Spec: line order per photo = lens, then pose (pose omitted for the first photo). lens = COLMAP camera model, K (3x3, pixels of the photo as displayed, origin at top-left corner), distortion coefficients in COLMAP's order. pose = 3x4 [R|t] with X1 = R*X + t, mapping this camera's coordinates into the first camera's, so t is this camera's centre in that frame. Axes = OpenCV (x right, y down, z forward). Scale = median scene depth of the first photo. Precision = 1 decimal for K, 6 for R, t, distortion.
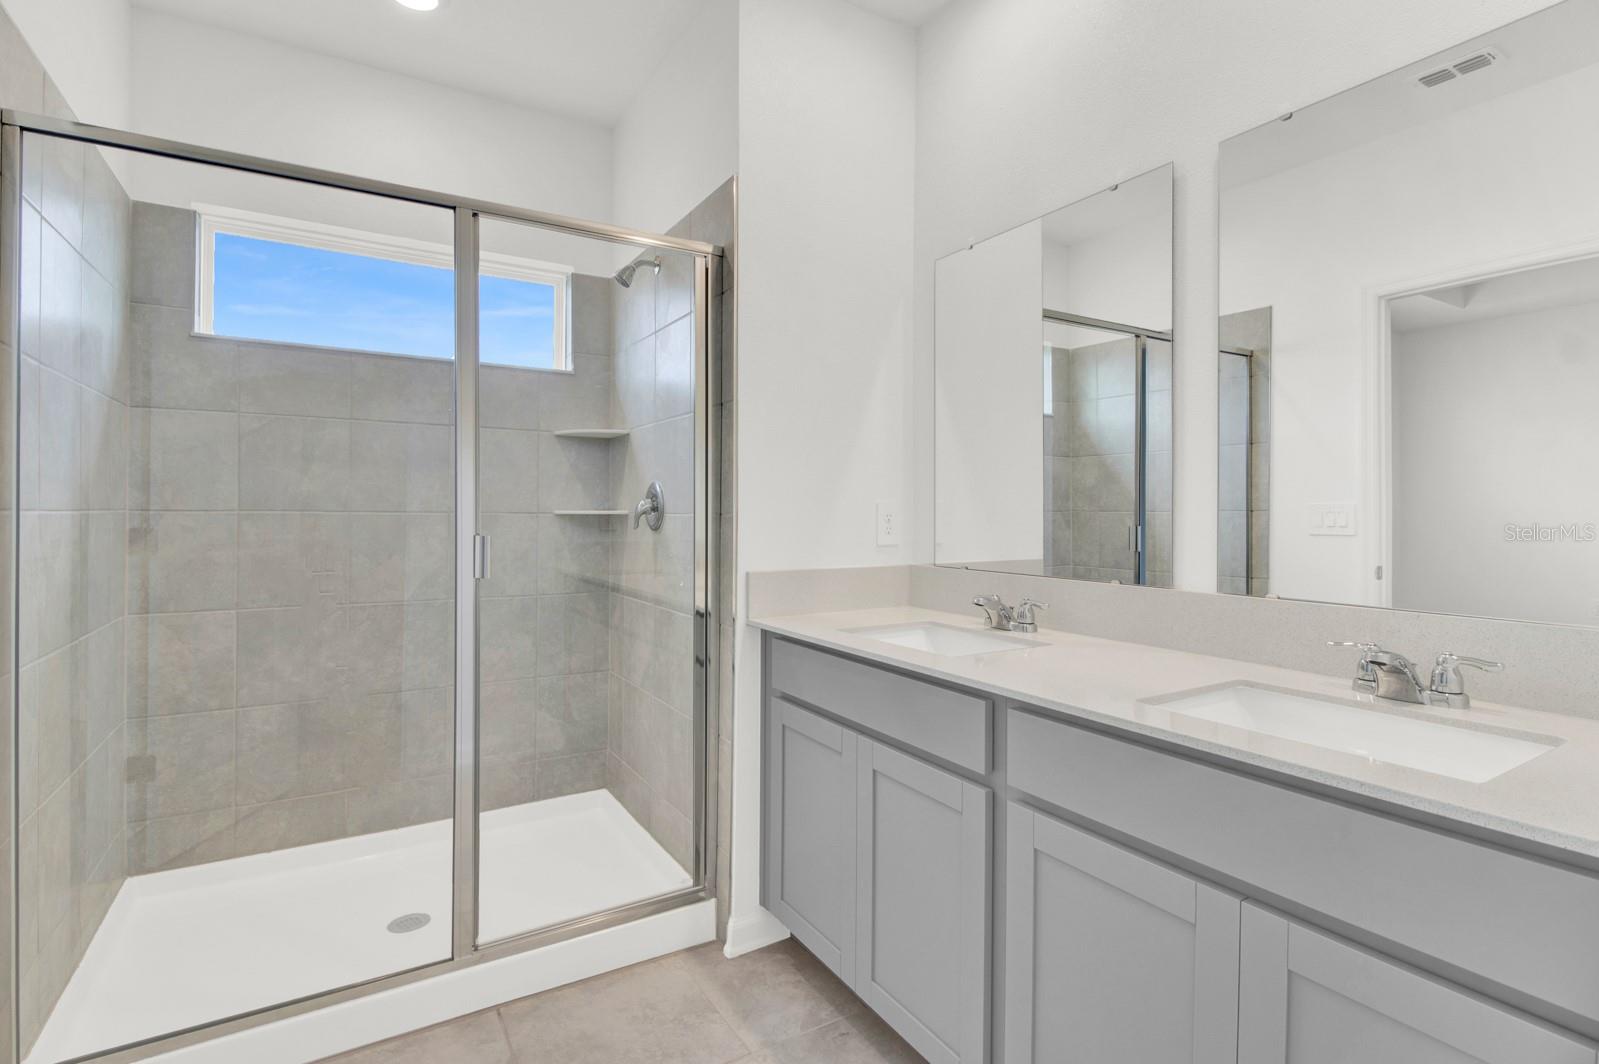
lens RADIAL K [[769.1, 0, 801.6], [0, 769.1, 519.2], [0, 0, 1]] dist [0.001327, -0.008646]
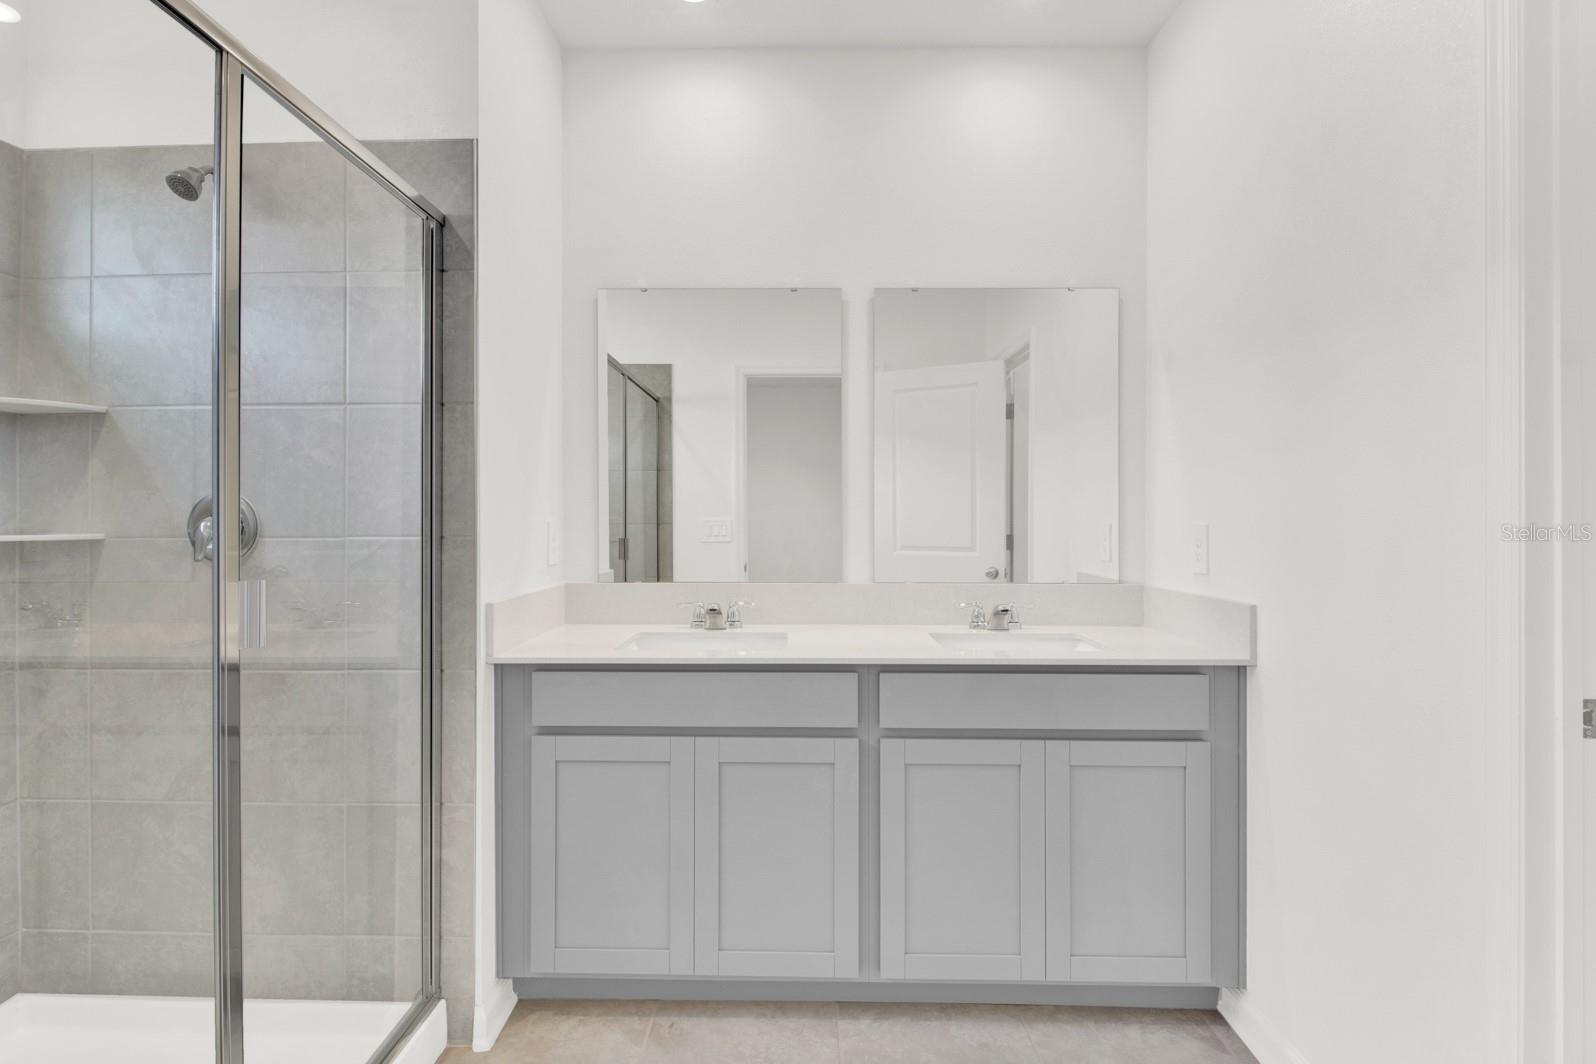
lens RADIAL K [[767.7, 0, 802.6], [0, 767.7, 533.4], [0, 0, 1]] dist [0.001327, -0.008646]
pose [[0.519826, -0.017496, 0.854093, -0.619133], [0.010930, 0.999845, 0.013829, -0.018162], [-0.854202, 0.002146, 0.519937, 0.243041]]
